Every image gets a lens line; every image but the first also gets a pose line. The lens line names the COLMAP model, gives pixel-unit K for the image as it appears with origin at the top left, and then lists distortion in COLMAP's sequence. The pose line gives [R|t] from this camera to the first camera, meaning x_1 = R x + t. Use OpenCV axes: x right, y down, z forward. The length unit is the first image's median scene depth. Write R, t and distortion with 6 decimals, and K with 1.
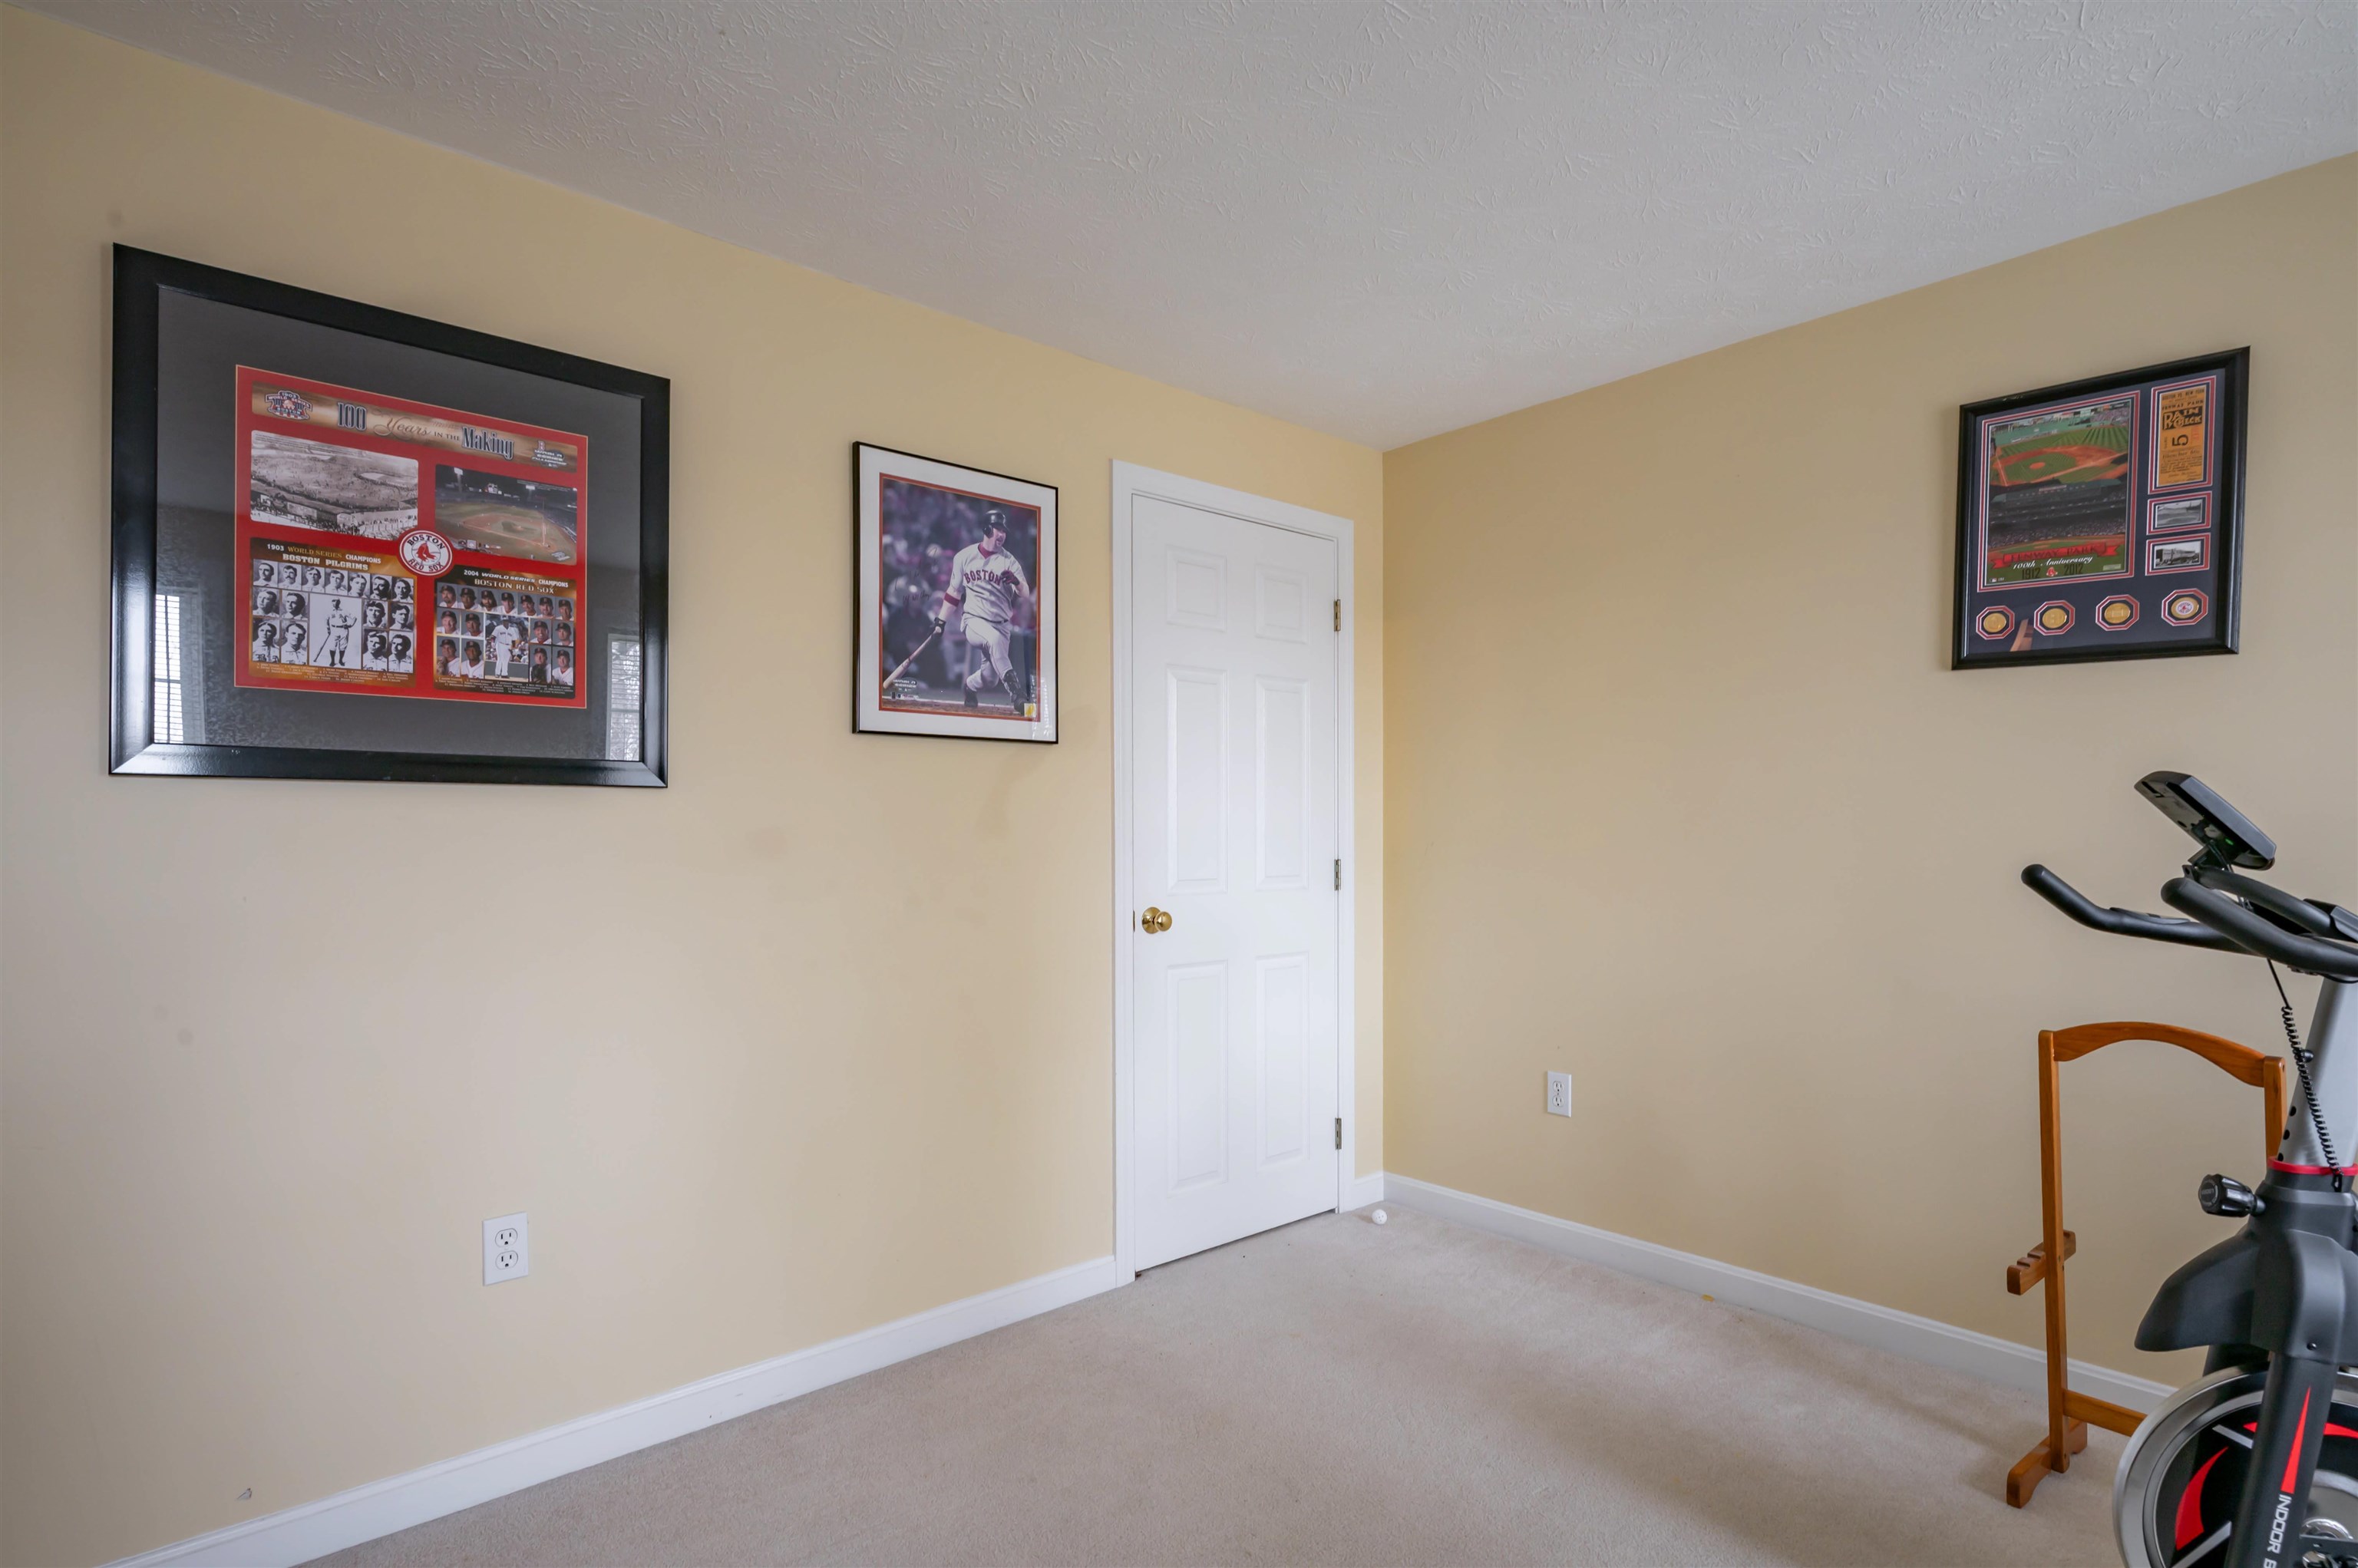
lens RADIAL K [[1160.3, 0, 1176.0], [0, 1160.3, 815.6], [0, 0, 1]] dist [-0.001260, 0.002037]
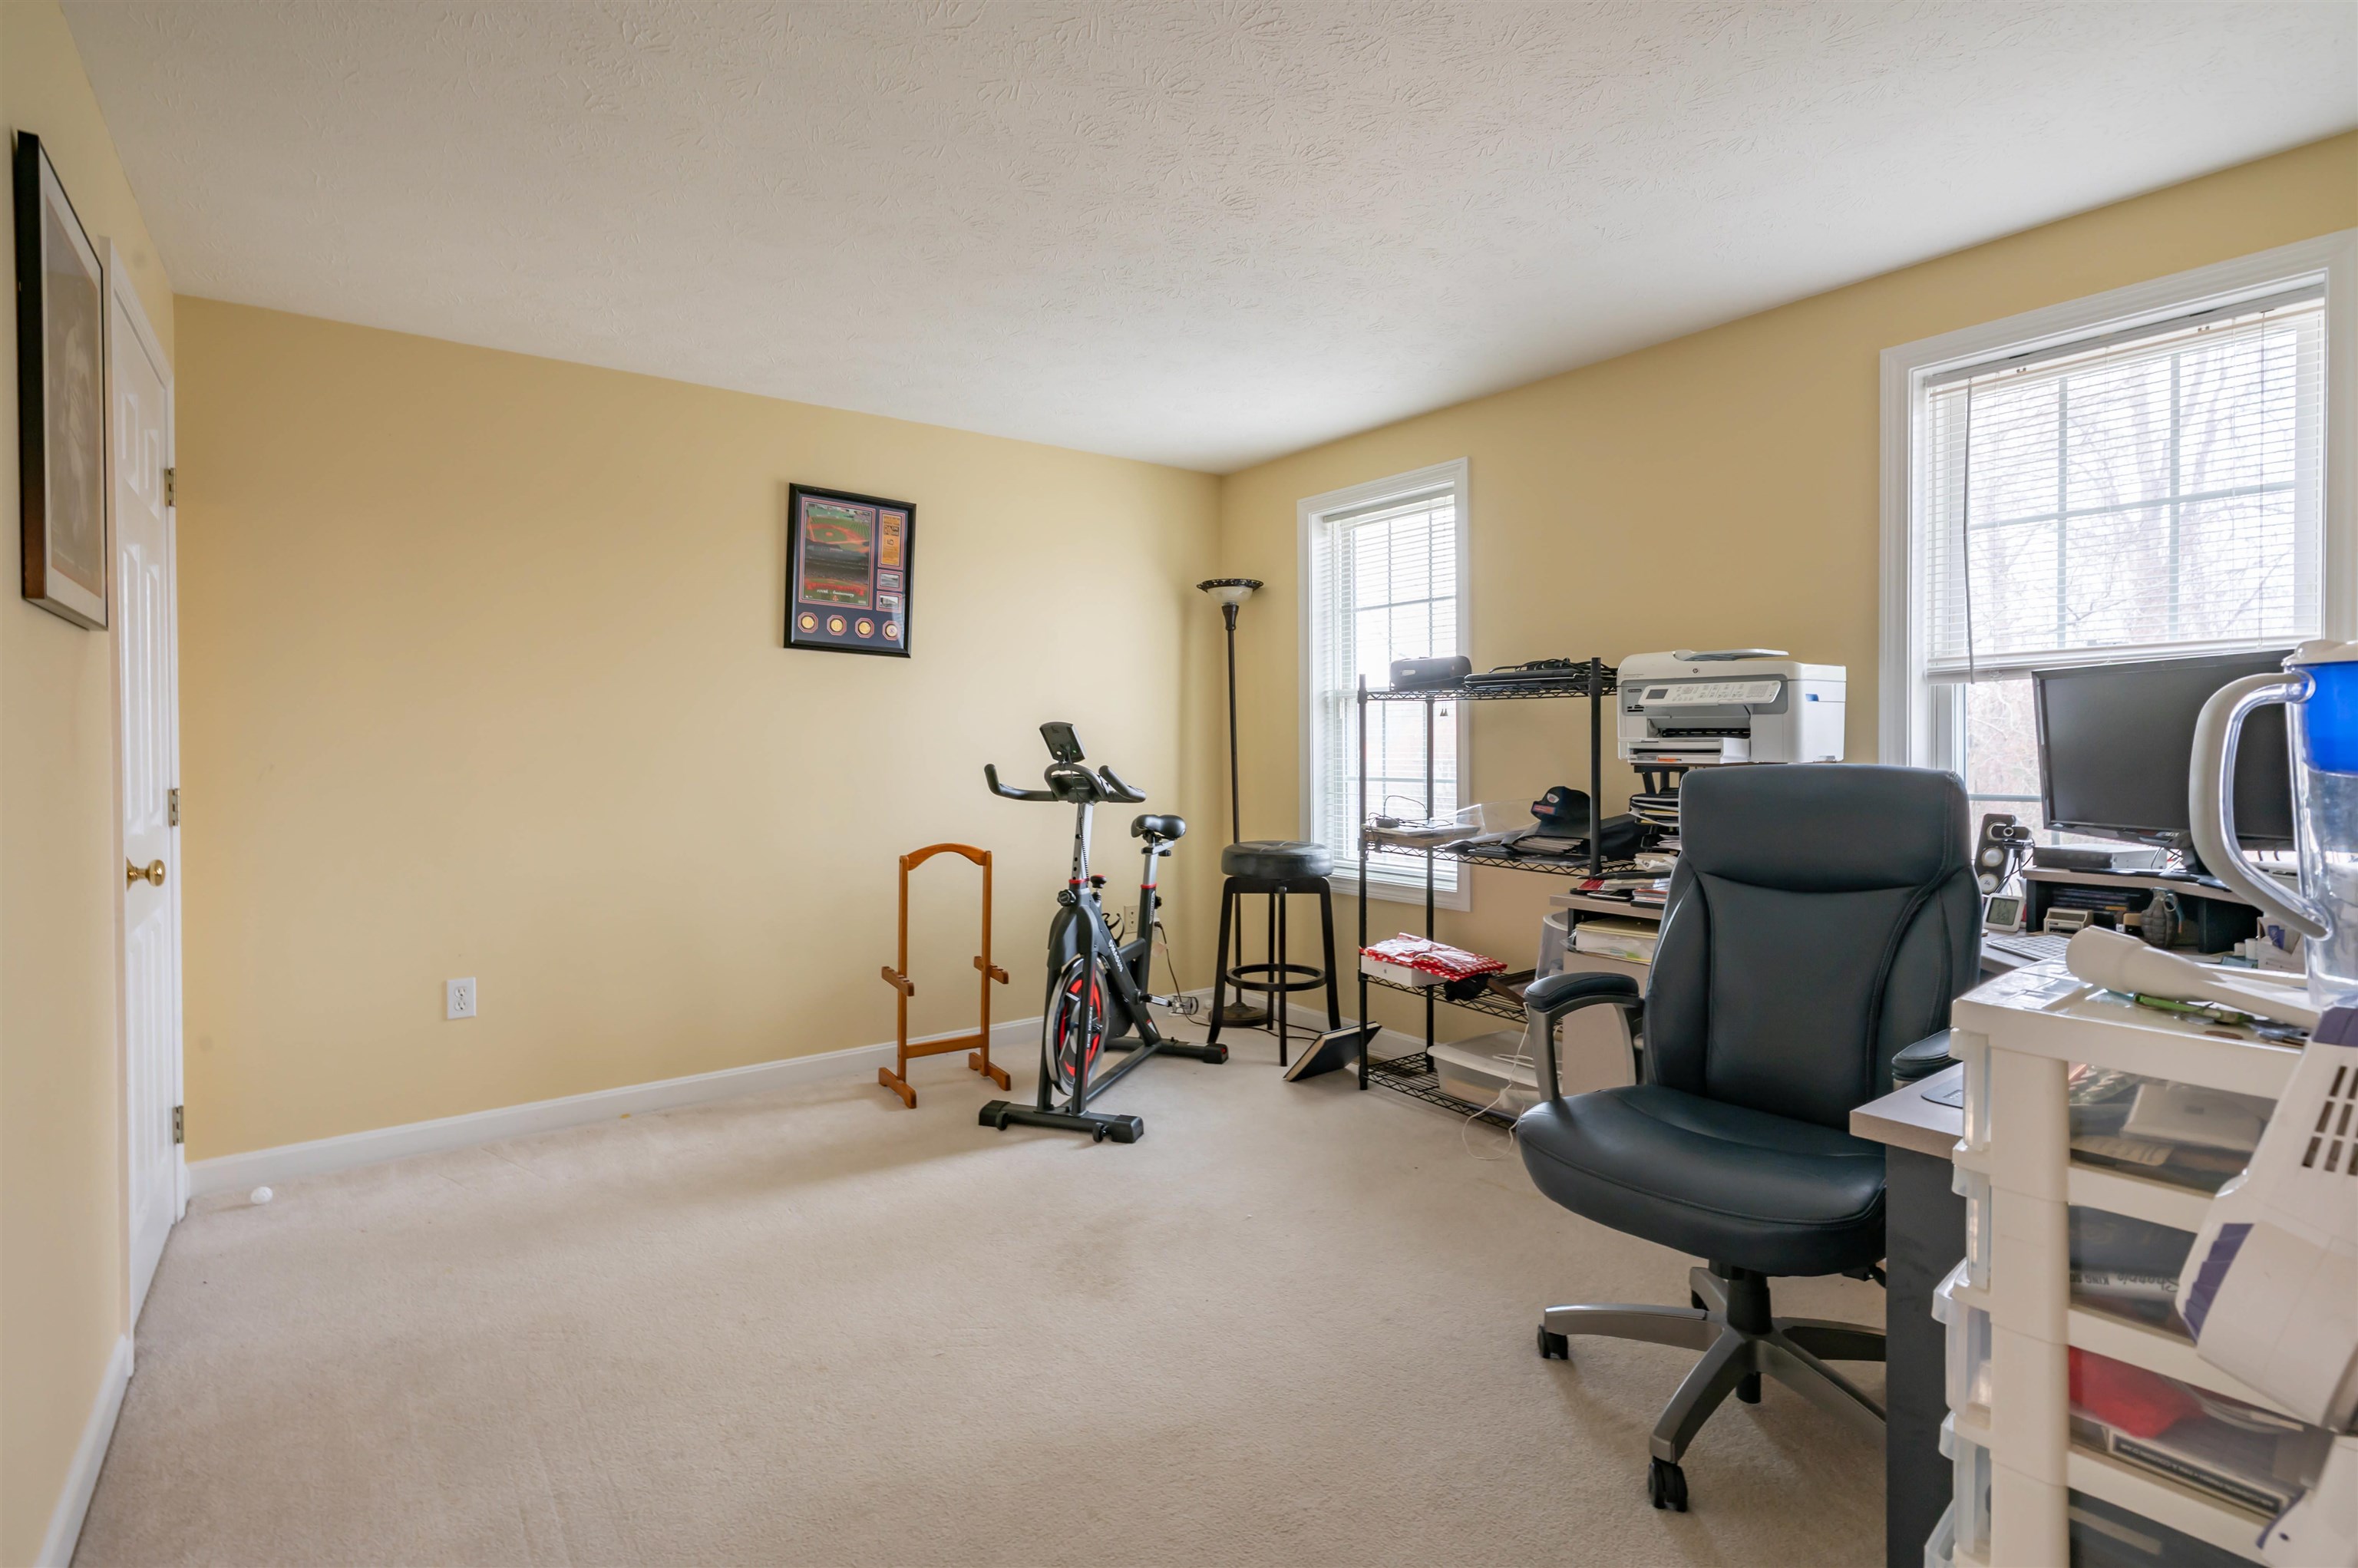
lens RADIAL K [[1125.2, 0, 1180.0], [0, 1125.2, 754.4], [0, 0, 1]] dist [0.000214, 0.000379]
pose [[0.085305, -0.011337, 0.996290, -0.886717], [-0.006567, 0.999907, 0.011941, -0.001673], [-0.996333, -0.007561, 0.085223, 0.353920]]
